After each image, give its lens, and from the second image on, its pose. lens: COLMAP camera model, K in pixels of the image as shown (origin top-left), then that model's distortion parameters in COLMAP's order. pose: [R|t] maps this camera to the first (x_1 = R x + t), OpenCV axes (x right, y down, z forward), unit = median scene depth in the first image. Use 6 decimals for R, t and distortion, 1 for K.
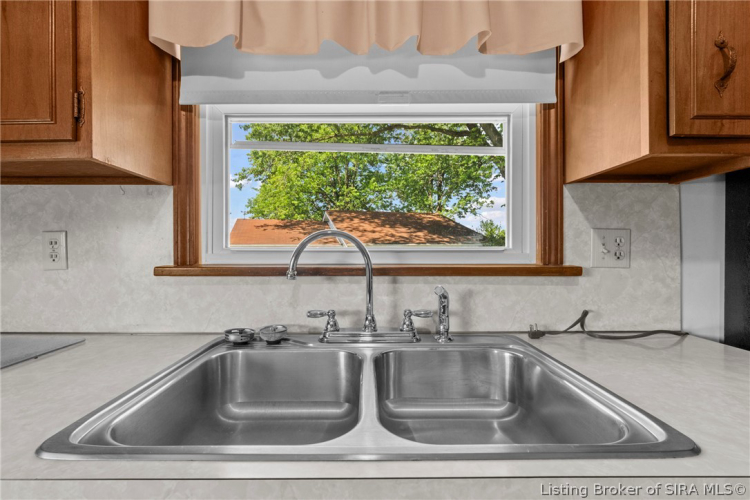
lens RADIAL K [[328.4, 0, 373.1], [0, 328.4, 252.3], [0, 0, 1]] dist [-0.002002, 0.000260]
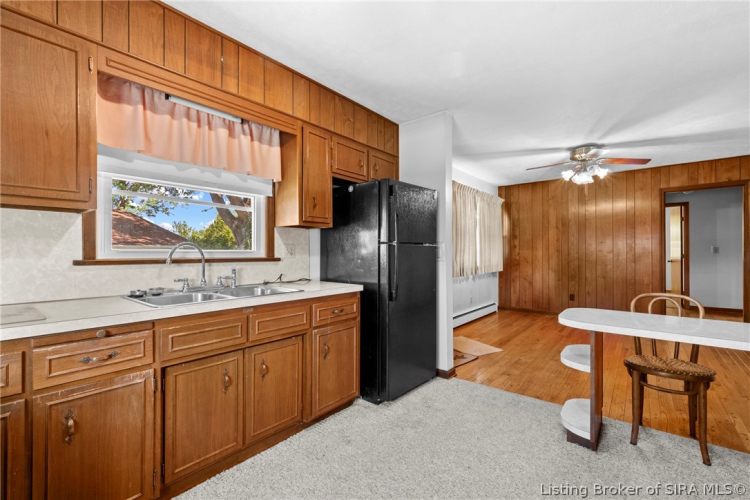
lens RADIAL K [[328.4, 0, 373.2], [0, 328.4, 251.4], [0, 0, 1]] dist [-0.002002, 0.000260]
pose [[0.632006, 0.004017, 0.774953, -0.987552], [0.002037, 0.999974, -0.006845, 0.010422], [-0.774961, 0.005905, 0.631982, -1.318123]]
